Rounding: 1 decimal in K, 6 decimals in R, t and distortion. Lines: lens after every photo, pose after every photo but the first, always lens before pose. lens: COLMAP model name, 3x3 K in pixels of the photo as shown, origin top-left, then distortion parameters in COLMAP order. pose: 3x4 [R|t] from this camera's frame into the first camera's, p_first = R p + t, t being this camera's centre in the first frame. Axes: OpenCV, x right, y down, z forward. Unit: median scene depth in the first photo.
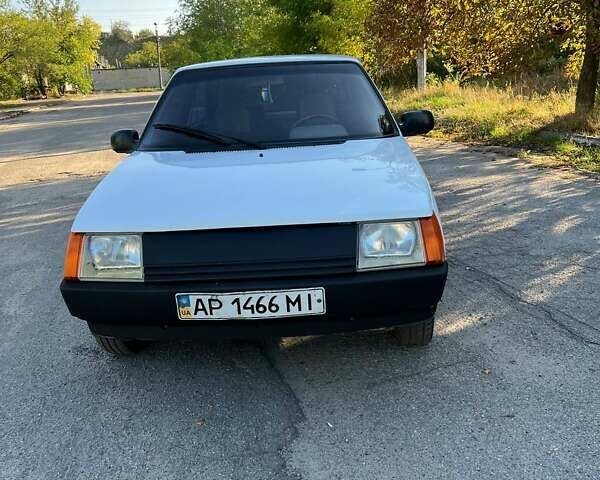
lens RADIAL K [[600.4, 0, 294.2], [0, 600.4, 237.3], [0, 0, 1]] dist [0.070256, -0.114383]
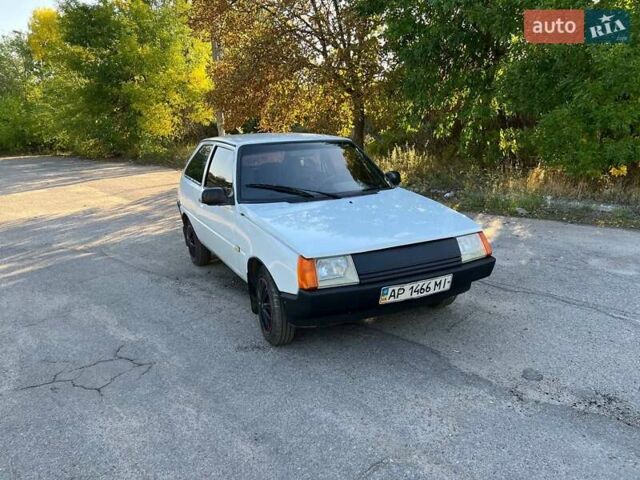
lens RADIAL K [[486.4, 0, 321.8], [0, 486.4, 231.4], [0, 0, 1]] dist [0.052769, -0.057102]
pose [[0.883176, -0.073624, 0.463227, -0.796472], [0.101423, 0.994215, -0.035353, -0.025974], [-0.457945, 0.078205, 0.885534, -0.104677]]
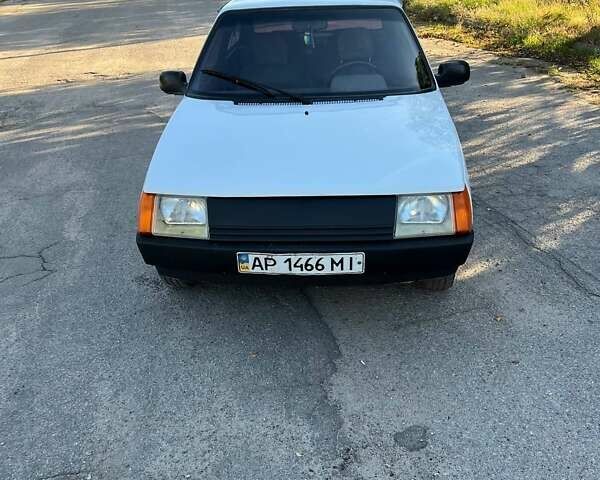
lens RADIAL K [[599.3, 0, 294.1], [0, 599.3, 243.9], [0, 0, 1]] dist [0.091948, -0.176117]
pose [[0.999192, 0.035391, -0.019060, -0.053501], [-0.031127, 0.981253, 0.190193, -0.123015], [0.025434, -0.189446, 0.981562, -0.113754]]
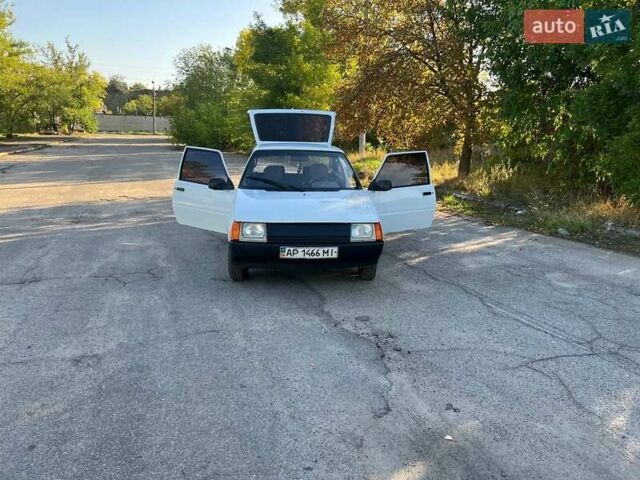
lens RADIAL K [[478.3, 0, 320.0], [0, 478.3, 240.0], [0, 0, 1]] dist [0.045342, -0.046649]
pose [[0.989597, 0.047779, 0.135704, -0.256103], [-0.042165, 0.998144, -0.043948, 0.122261], [-0.137552, 0.037769, 0.989774, -0.860149]]
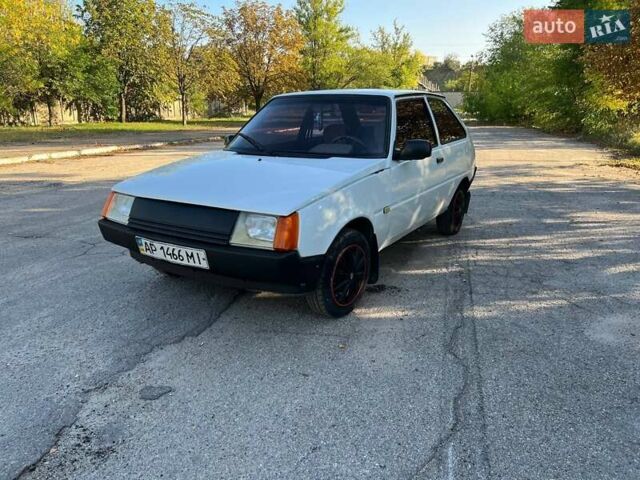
lens RADIAL K [[481.1, 0, 318.9], [0, 481.1, 240.0], [0, 0, 1]] dist [0.043905, -0.045213]
pose [[0.869646, 0.187428, -0.456713, 0.683369], [-0.175901, 0.982051, 0.068078, -0.058624], [0.461275, 0.021133, 0.887006, 0.067995]]
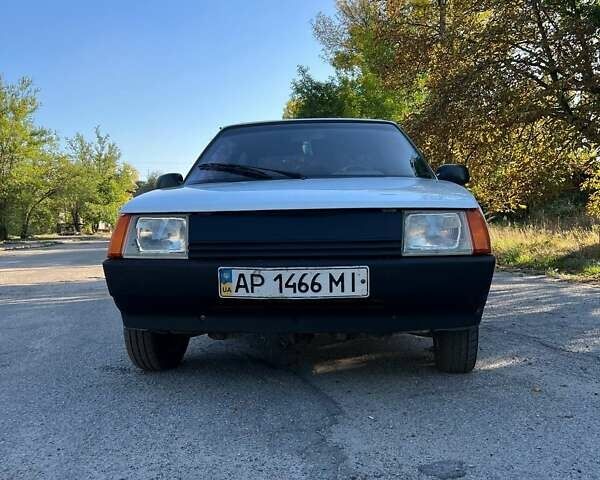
lens RADIAL K [[599.3, 0, 294.1], [0, 599.3, 243.9], [0, 0, 1]] dist [0.091948, -0.176117]
pose [[0.998423, 0.042070, -0.037182, -0.030957], [-0.049521, 0.971915, -0.230063, 0.231304], [0.026459, 0.231541, 0.972465, 0.026491]]
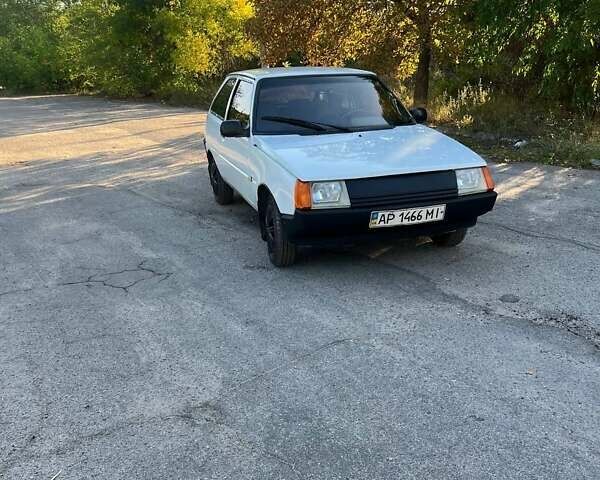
lens RADIAL K [[599.3, 0, 294.1], [0, 599.3, 243.9], [0, 0, 1]] dist [0.091948, -0.176117]
pose [[0.947617, -0.064912, 0.312745, -0.820565], [0.057572, 0.997807, 0.032657, 0.097494], [-0.314179, -0.012941, 0.949276, -0.525548]]
